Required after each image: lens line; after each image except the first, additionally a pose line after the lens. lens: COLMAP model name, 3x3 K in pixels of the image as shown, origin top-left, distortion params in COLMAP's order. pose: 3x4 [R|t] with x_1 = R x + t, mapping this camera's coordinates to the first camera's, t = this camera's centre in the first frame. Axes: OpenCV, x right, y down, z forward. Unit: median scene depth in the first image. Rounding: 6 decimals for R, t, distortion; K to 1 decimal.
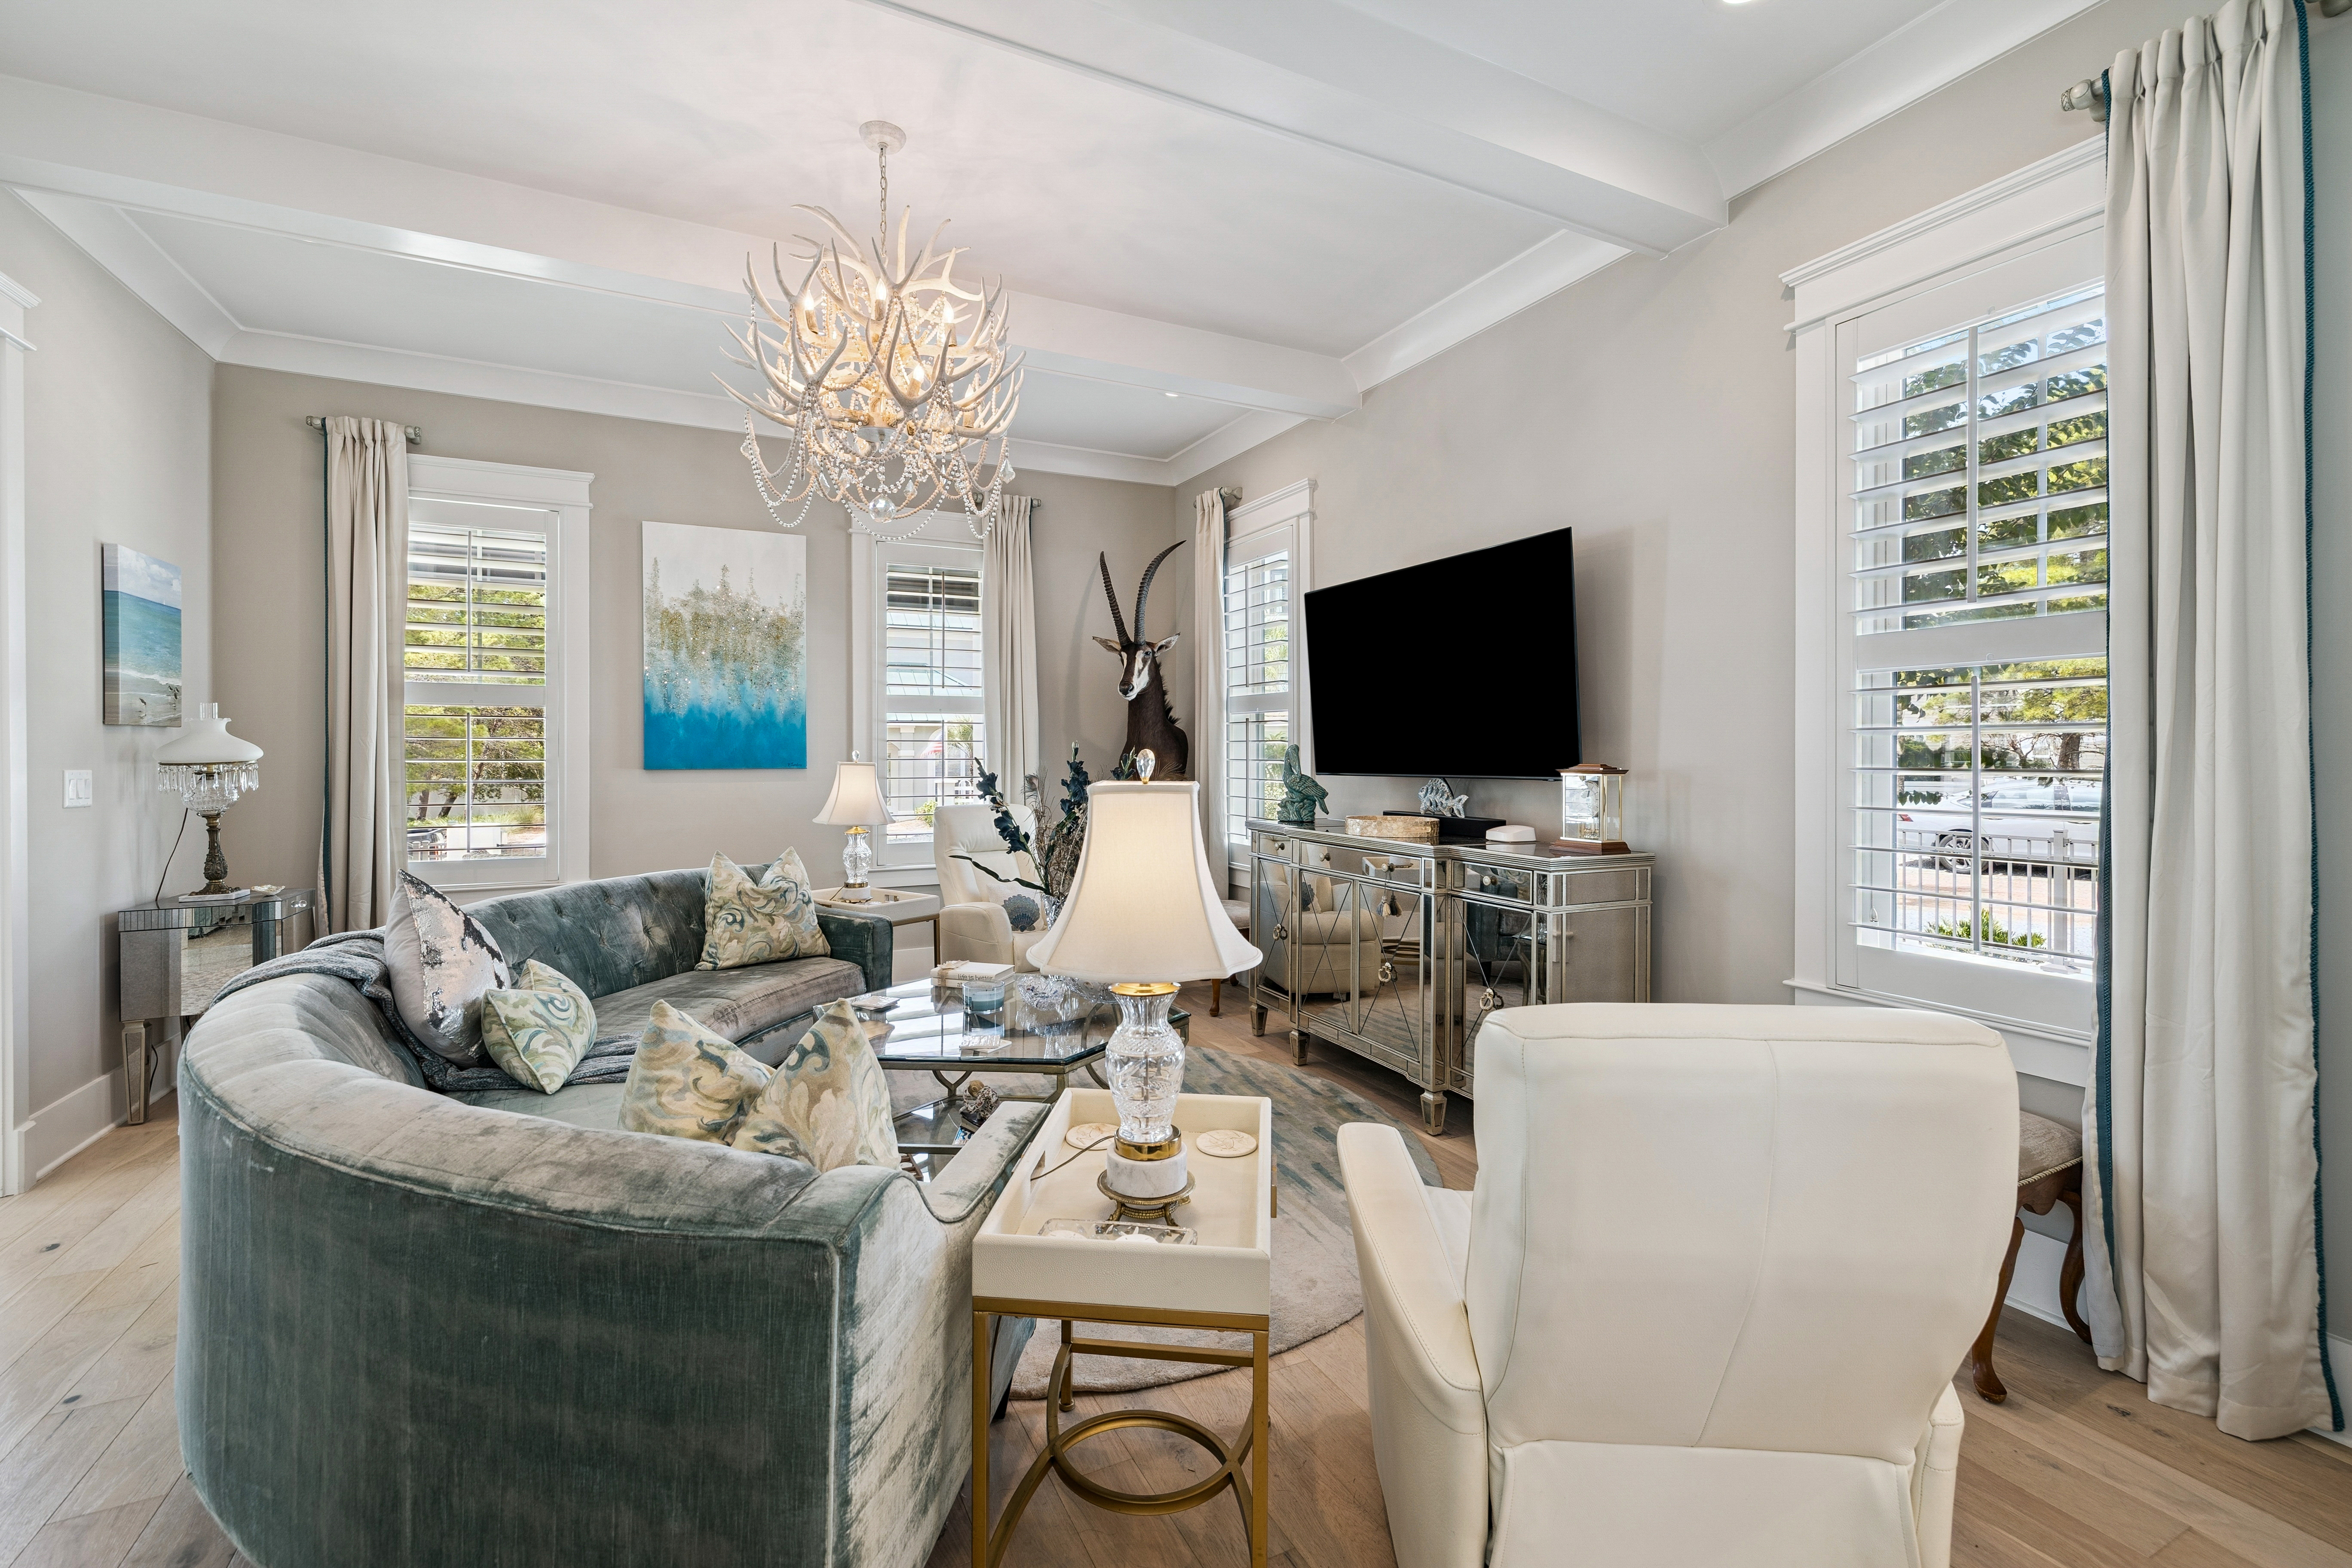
lens RADIAL K [[1008.5, 0, 1174.4], [0, 1008.5, 760.9], [0, 0, 1]] dist [0.011407, 0.000290]
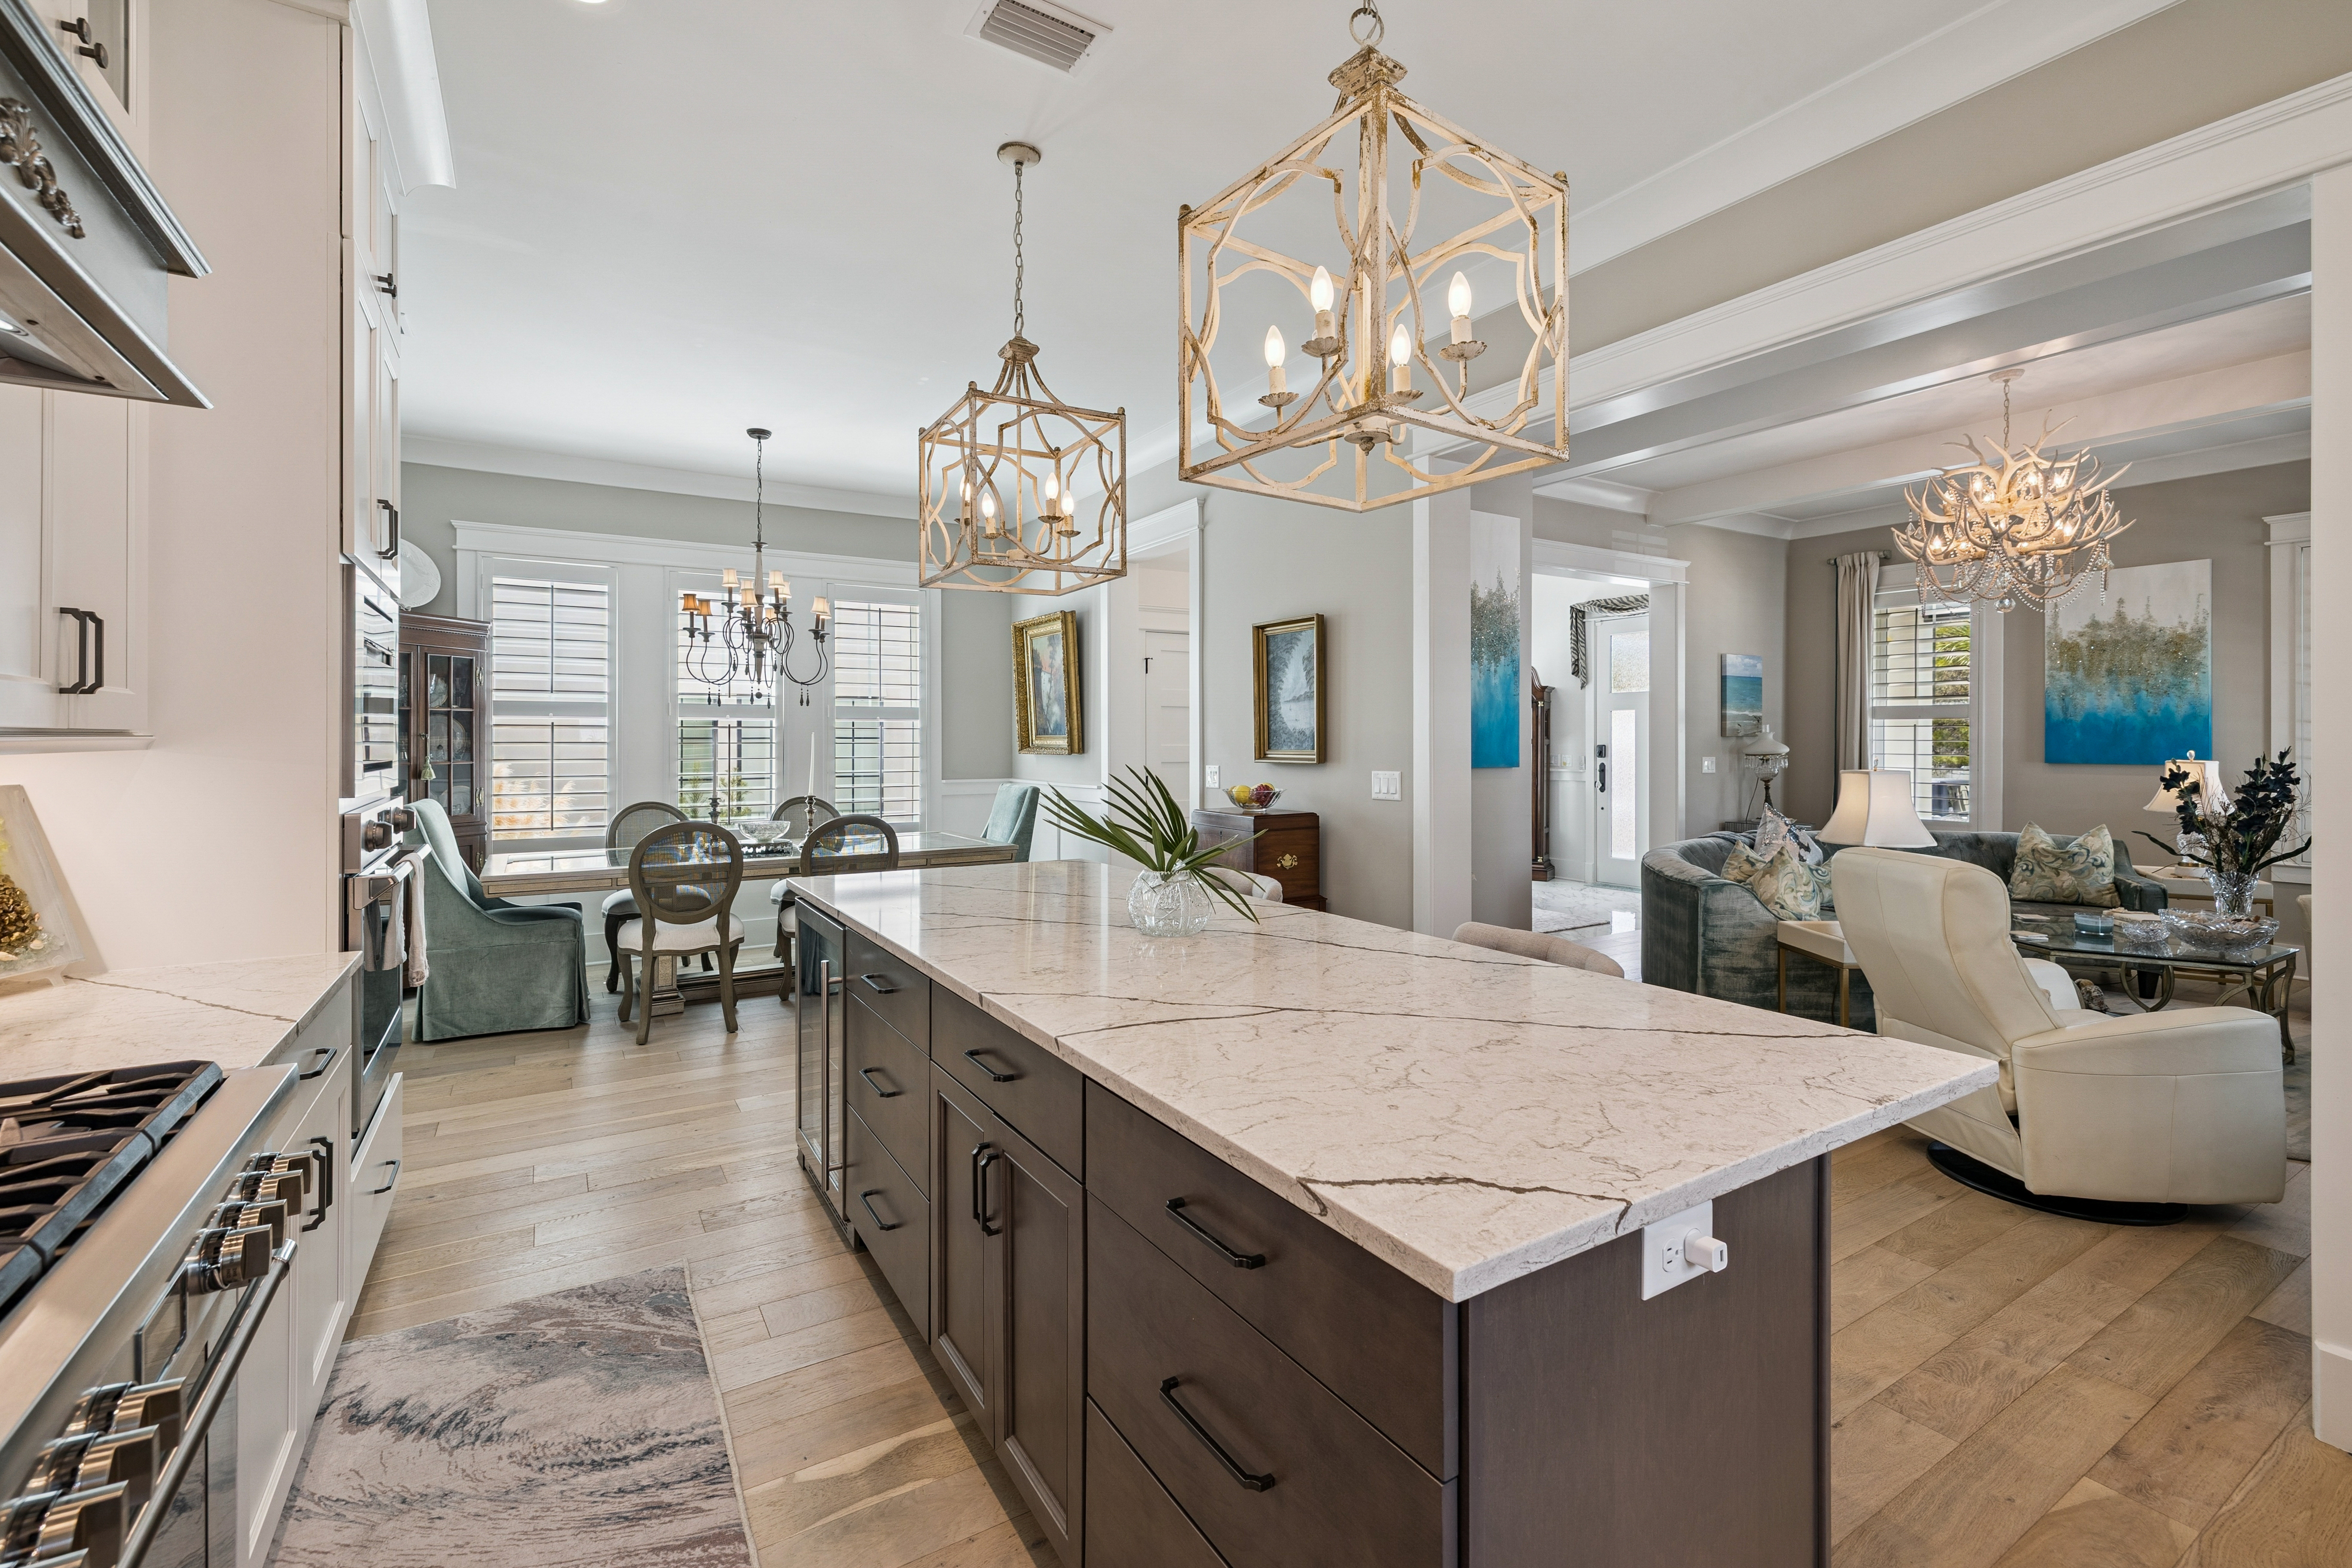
lens RADIAL K [[1008.5, 0, 1150.9], [0, 1008.5, 742.1], [0, 0, 1]] dist [0.011407, 0.000290]
pose [[0.096764, 0.004403, -0.995298, 0.692976], [-0.005582, 0.999977, 0.003881, -0.016953], [0.995292, 0.005180, 0.096786, -0.302154]]
